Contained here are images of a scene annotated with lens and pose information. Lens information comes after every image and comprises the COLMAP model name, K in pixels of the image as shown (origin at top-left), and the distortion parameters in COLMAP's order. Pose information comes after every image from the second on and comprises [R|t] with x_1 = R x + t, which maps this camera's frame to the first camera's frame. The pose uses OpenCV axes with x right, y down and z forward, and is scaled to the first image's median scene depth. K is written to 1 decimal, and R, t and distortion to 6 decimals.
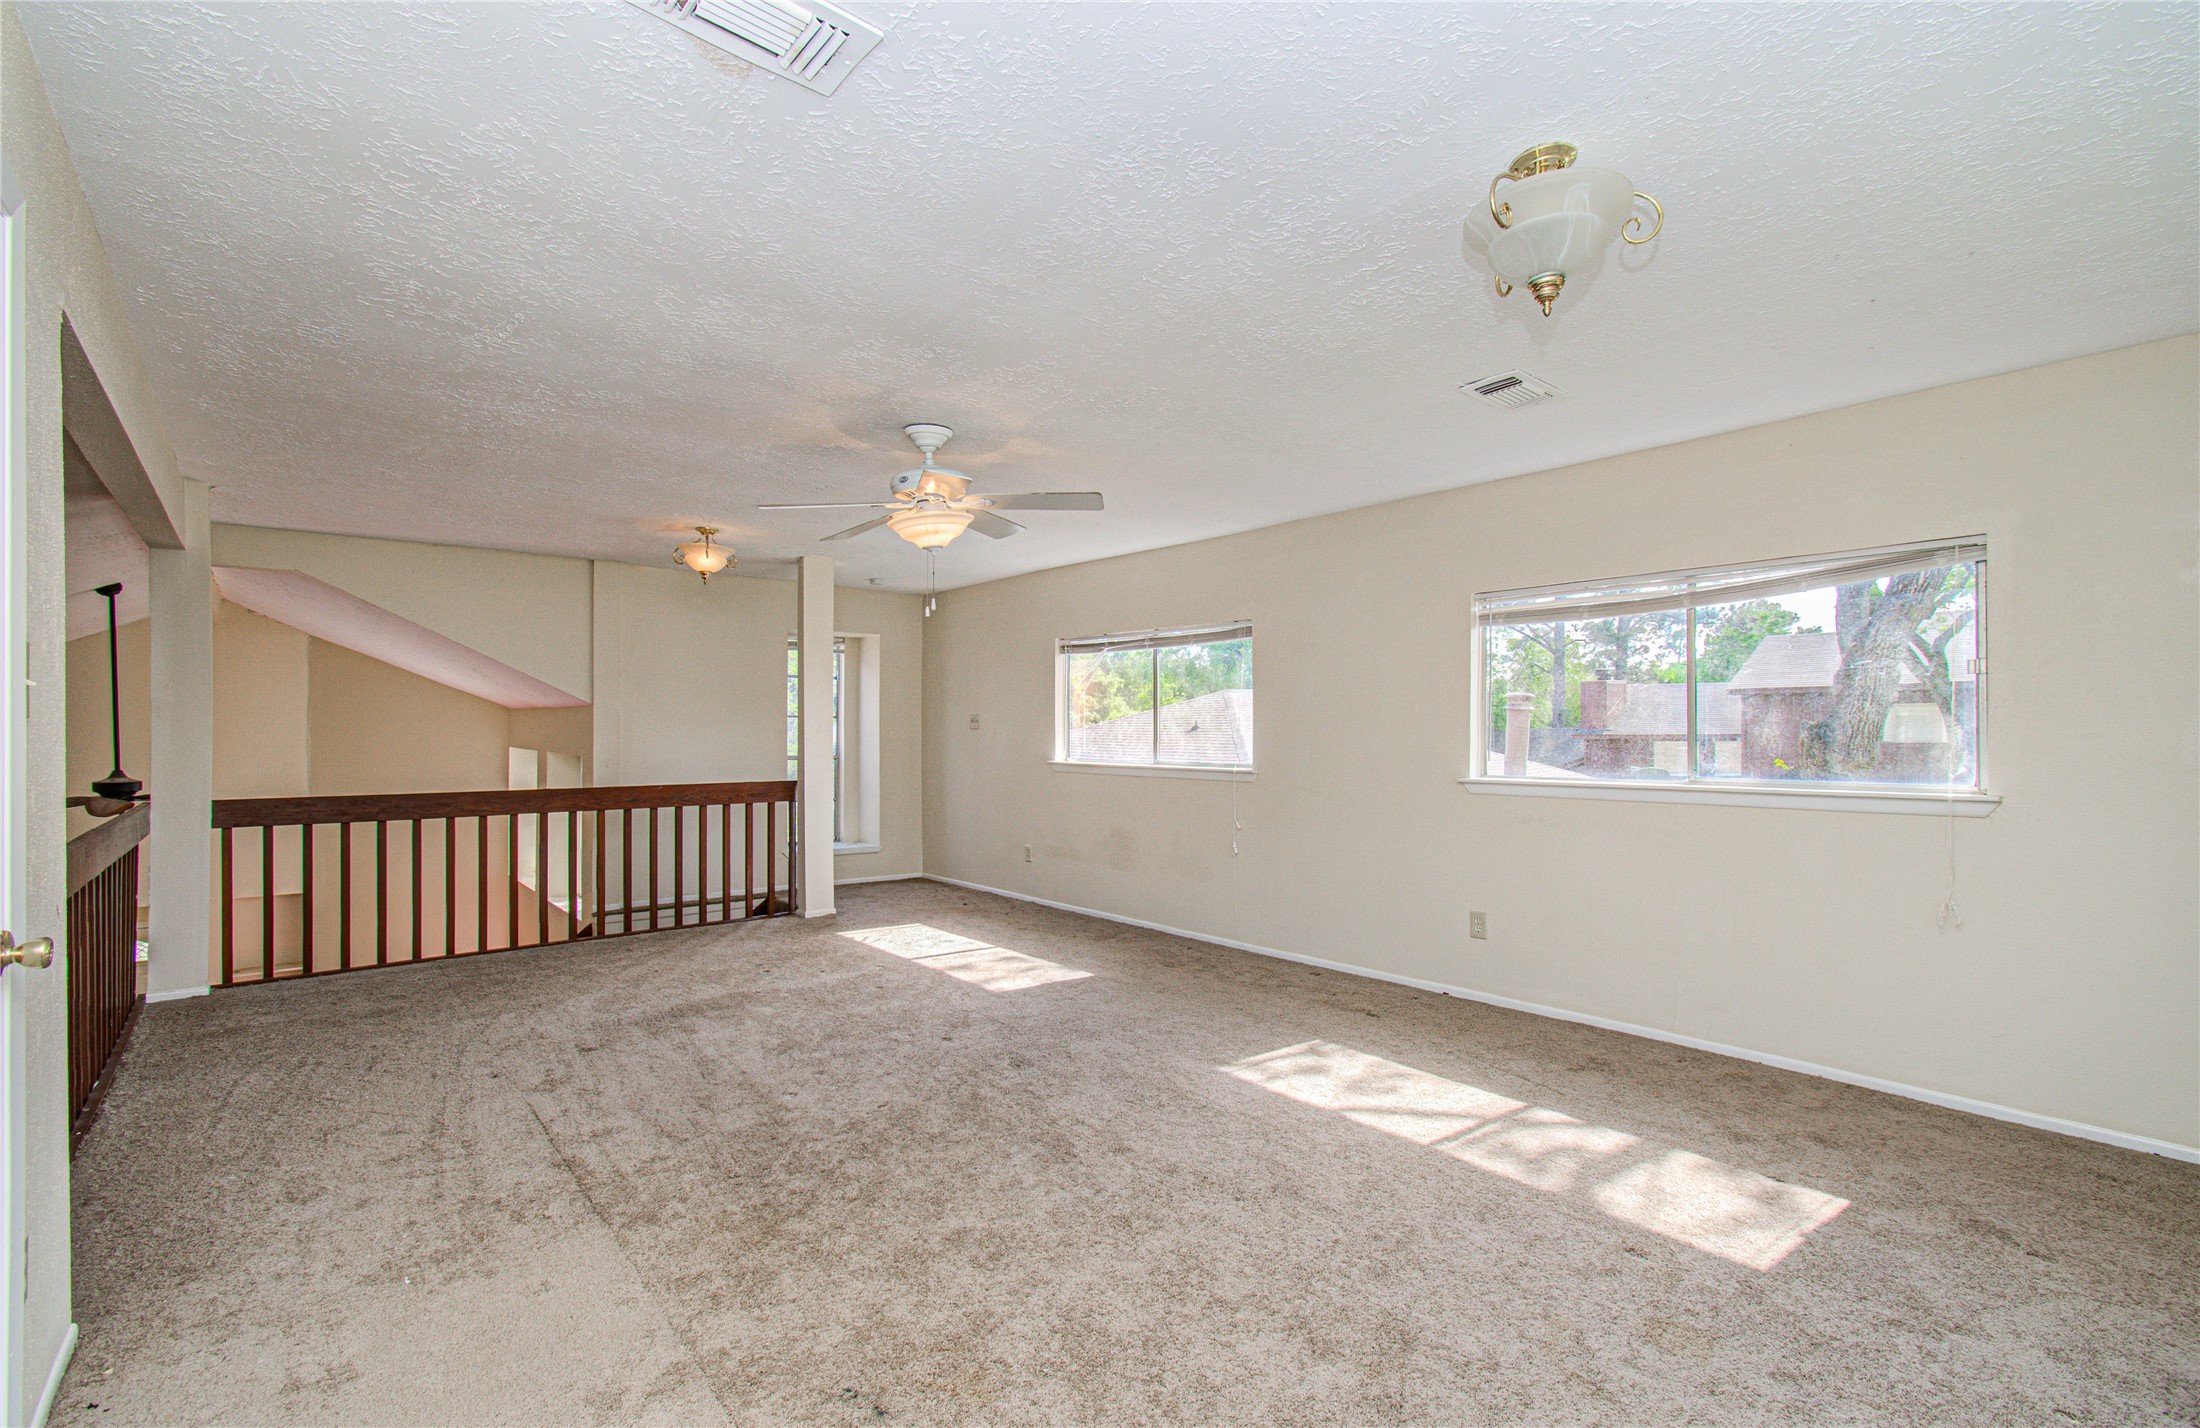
lens RADIAL K [[948.4, 0, 1094.9], [0, 948.4, 738.4], [0, 0, 1]] dist [-0.035320, 0.000954]
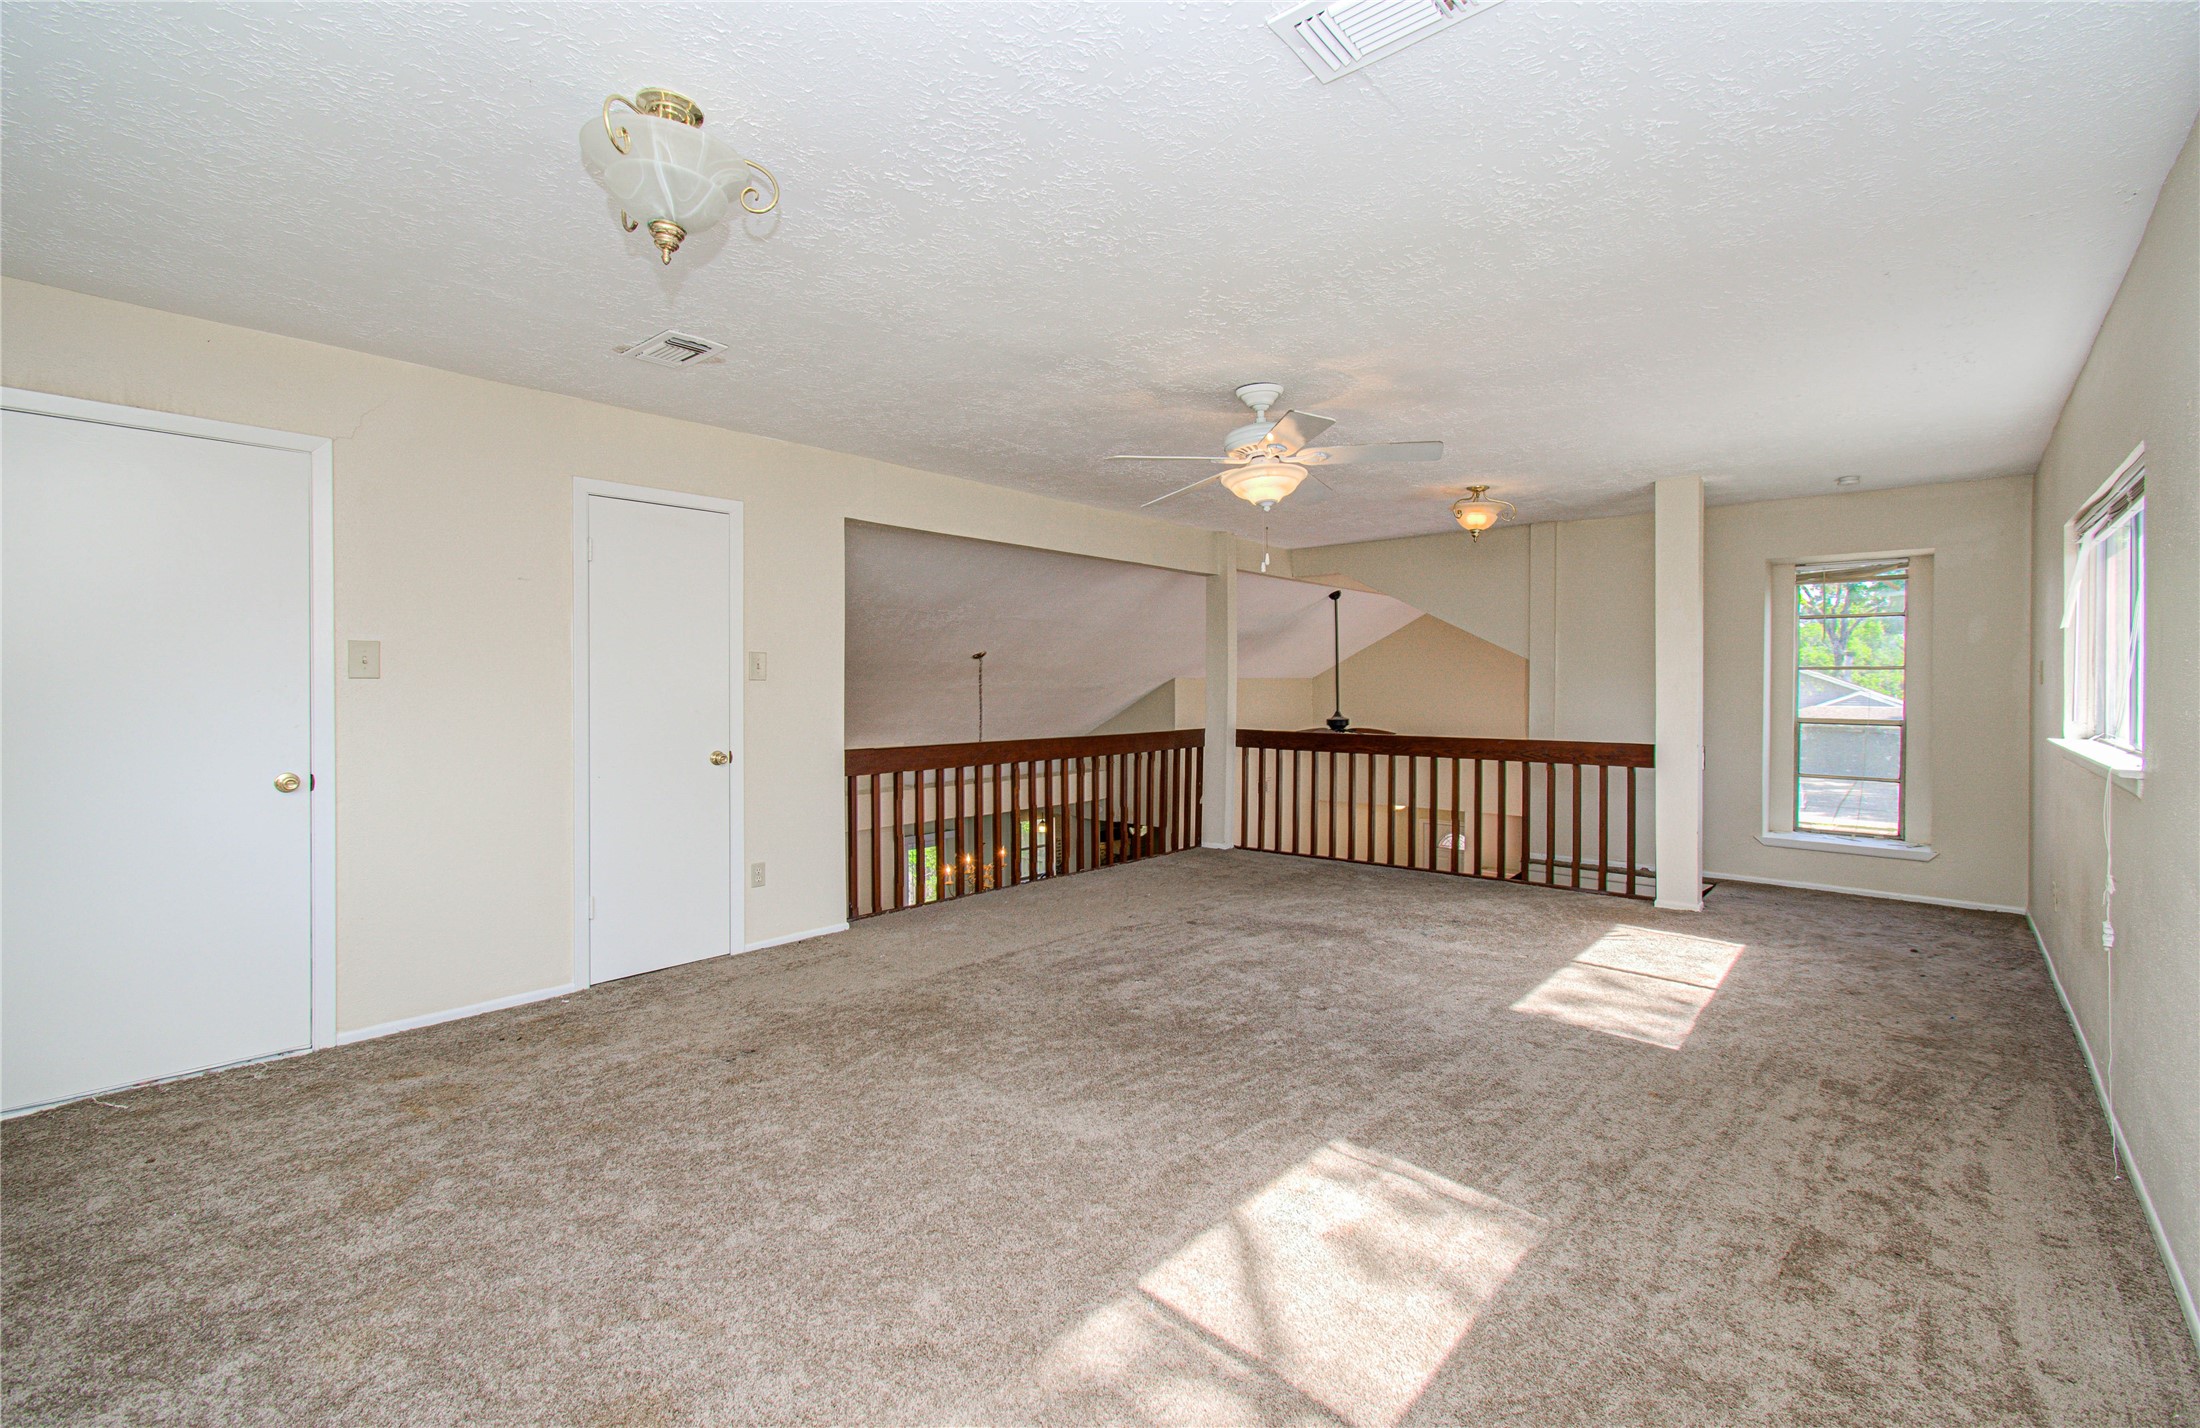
lens RADIAL K [[942.9, 0, 1100.0], [0, 942.9, 714.0], [0, 0, 1]] dist [-0.055793, 0.028561]
pose [[0.152646, 0.028589, -0.987867, 0.579376], [-0.006303, 0.999589, 0.027954, -0.004724], [0.988261, 0.001960, 0.152763, 0.495253]]
